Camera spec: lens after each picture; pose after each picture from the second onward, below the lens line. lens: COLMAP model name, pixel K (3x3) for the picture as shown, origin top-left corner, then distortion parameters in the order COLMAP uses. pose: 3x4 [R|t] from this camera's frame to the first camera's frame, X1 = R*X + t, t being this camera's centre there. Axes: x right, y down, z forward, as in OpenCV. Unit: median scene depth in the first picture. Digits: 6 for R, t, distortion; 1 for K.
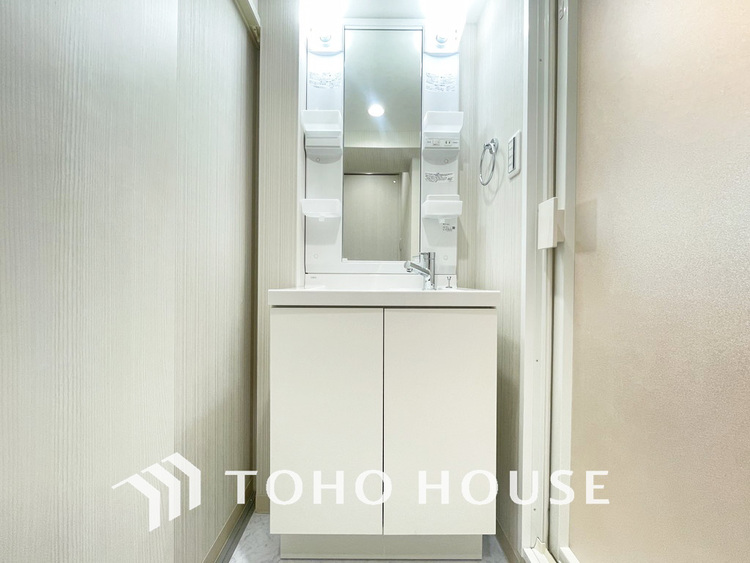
lens RADIAL K [[305.7, 0, 374.6], [0, 305.7, 282.8], [0, 0, 1]] dist [-0.002205, -0.000745]
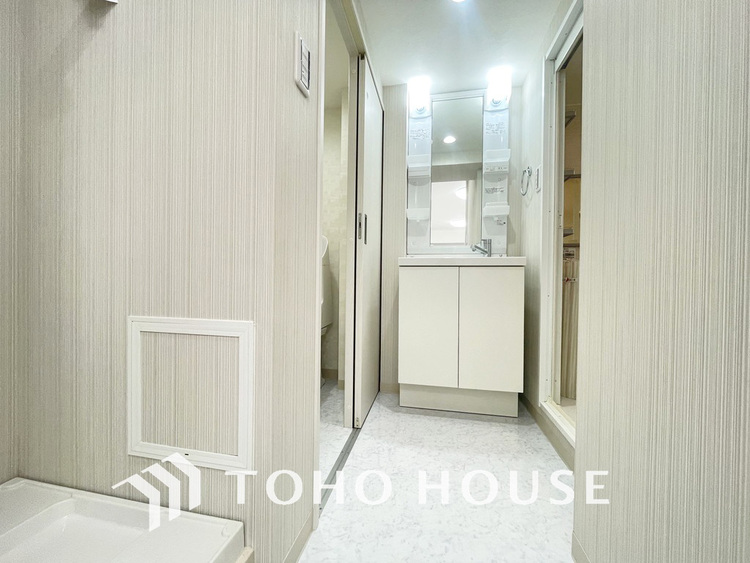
lens RADIAL K [[305.7, 0, 372.8], [0, 305.7, 281.8], [0, 0, 1]] dist [-0.002205, -0.000745]
pose [[0.977667, 0.004410, -0.210112, -0.063395], [-0.004430, 0.999990, 0.000373, 0.118099], [0.210112, 0.000566, 0.977677, -0.639523]]
